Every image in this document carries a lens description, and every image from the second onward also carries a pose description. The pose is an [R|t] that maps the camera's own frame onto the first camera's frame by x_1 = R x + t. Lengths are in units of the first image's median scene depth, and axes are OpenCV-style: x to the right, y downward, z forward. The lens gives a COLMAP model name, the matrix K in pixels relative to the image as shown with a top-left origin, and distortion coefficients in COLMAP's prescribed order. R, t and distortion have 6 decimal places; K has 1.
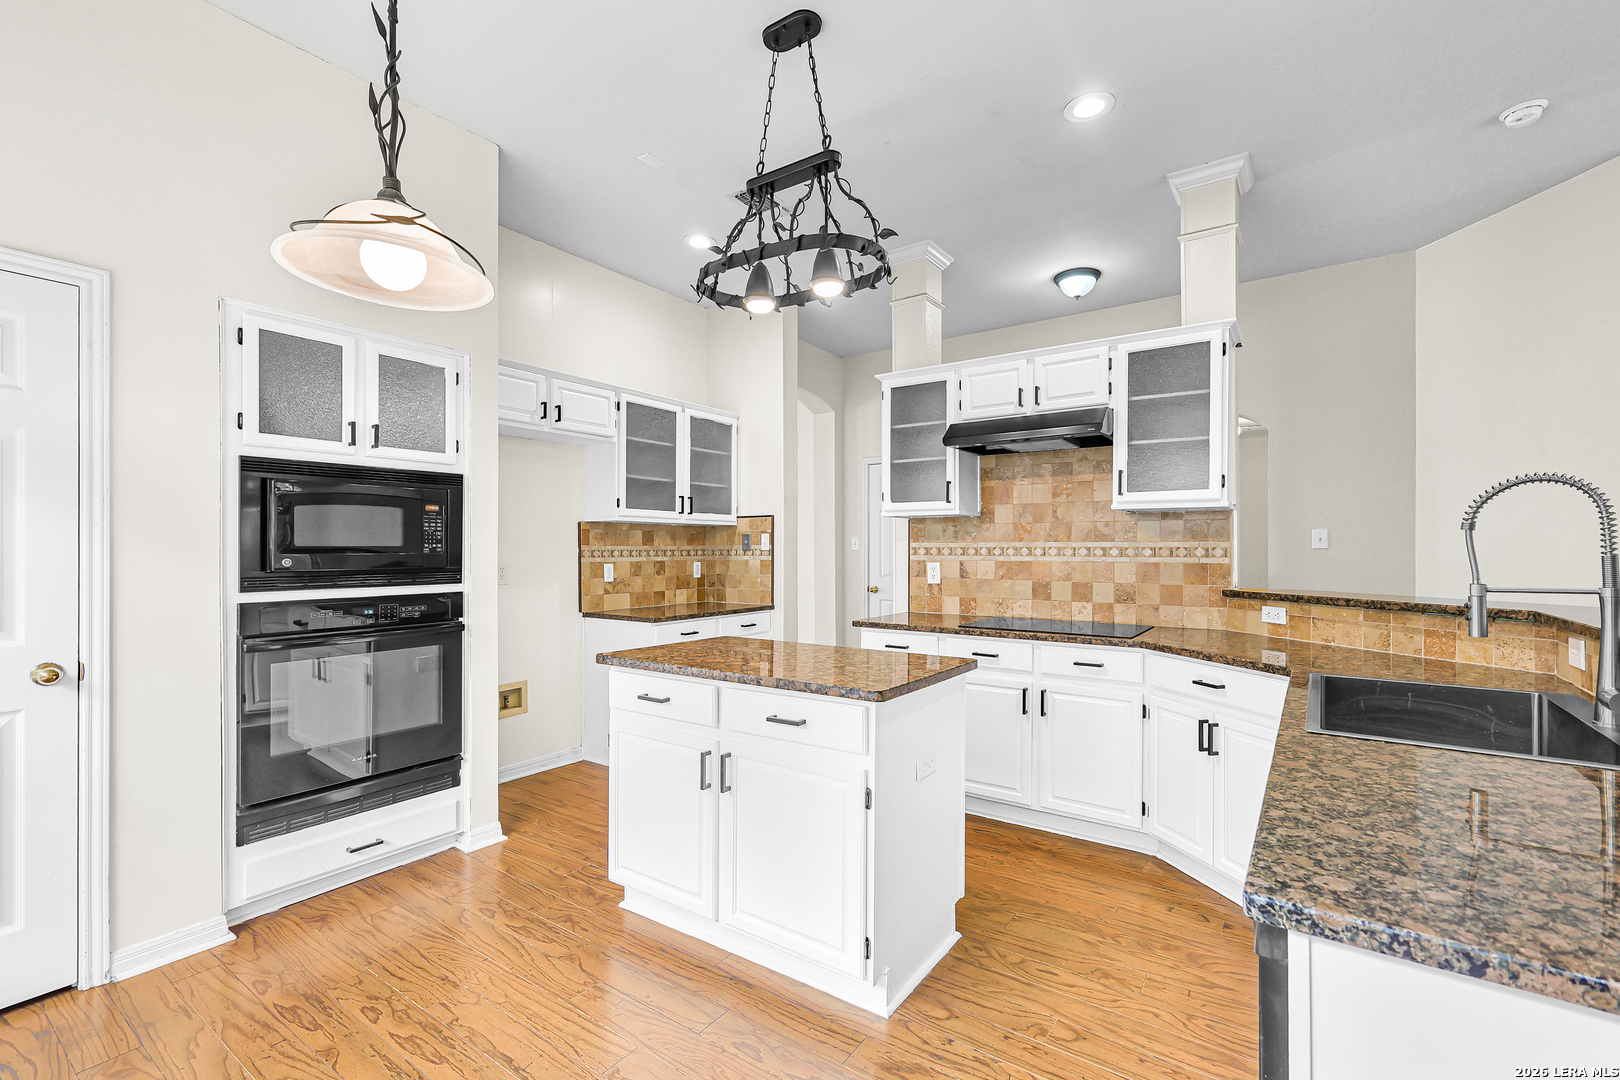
lens RADIAL K [[705.4, 0, 810.4], [0, 705.4, 544.1], [0, 0, 1]] dist [0.000205, 0.000478]
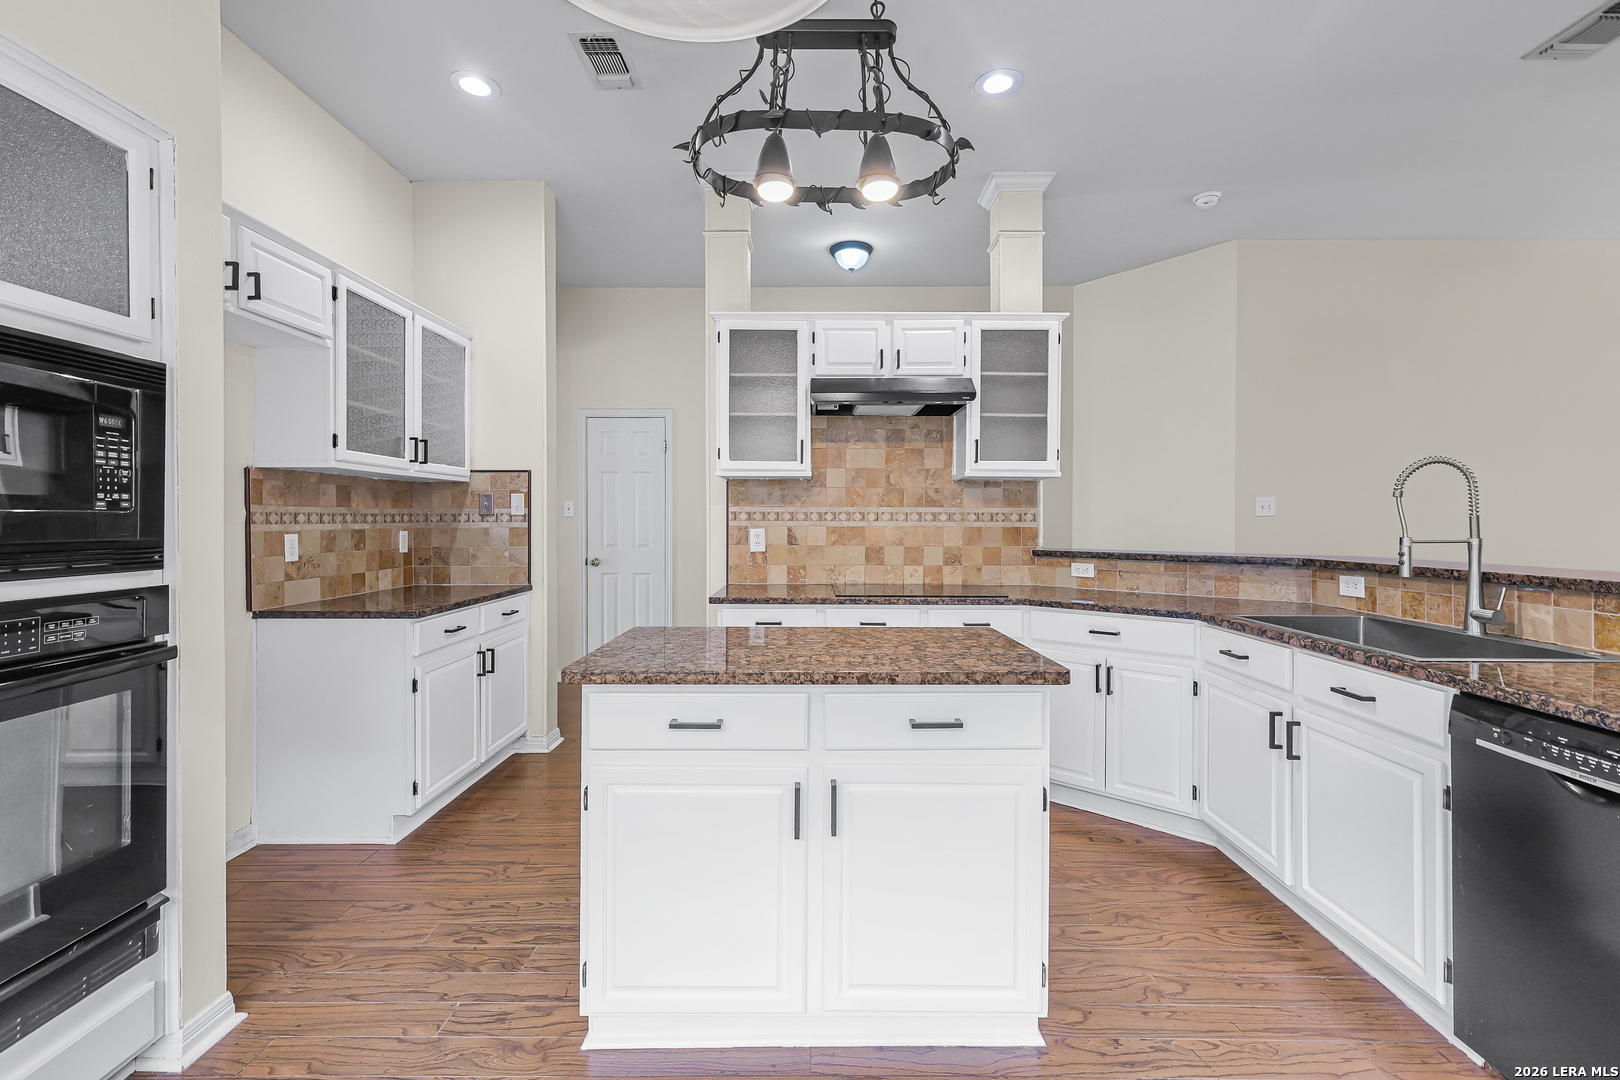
lens RADIAL K [[705.4, 0, 807.7], [0, 705.4, 522.4], [0, 0, 1]] dist [0.000205, 0.000478]
pose [[0.821923, -0.000058, 0.569598, -0.360794], [-0.006098, 0.999942, 0.008901, 0.011597], [-0.569565, -0.010789, 0.821875, 0.263436]]
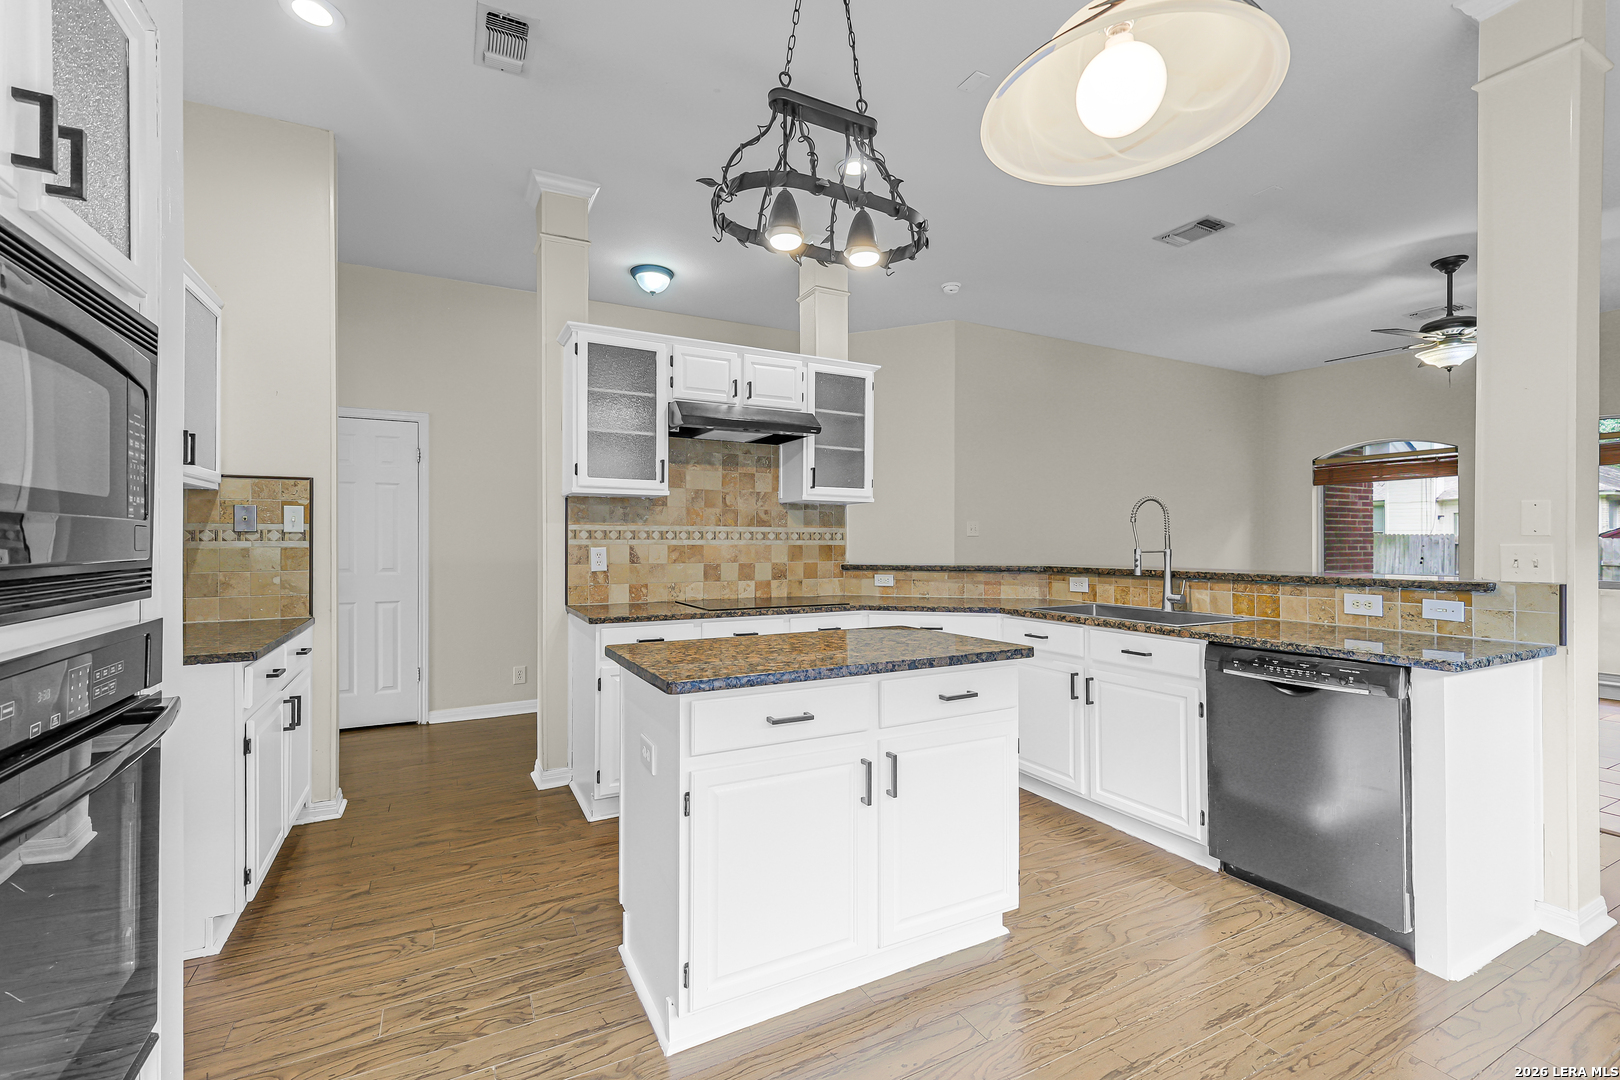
lens RADIAL K [[705.4, 0, 808.7], [0, 705.4, 537.6], [0, 0, 1]] dist [0.000205, 0.000478]
pose [[0.456409, 0.005902, 0.889750, -0.615787], [-0.006785, 0.999972, -0.003153, 0.017999], [-0.889744, -0.004598, 0.456437, 0.441592]]
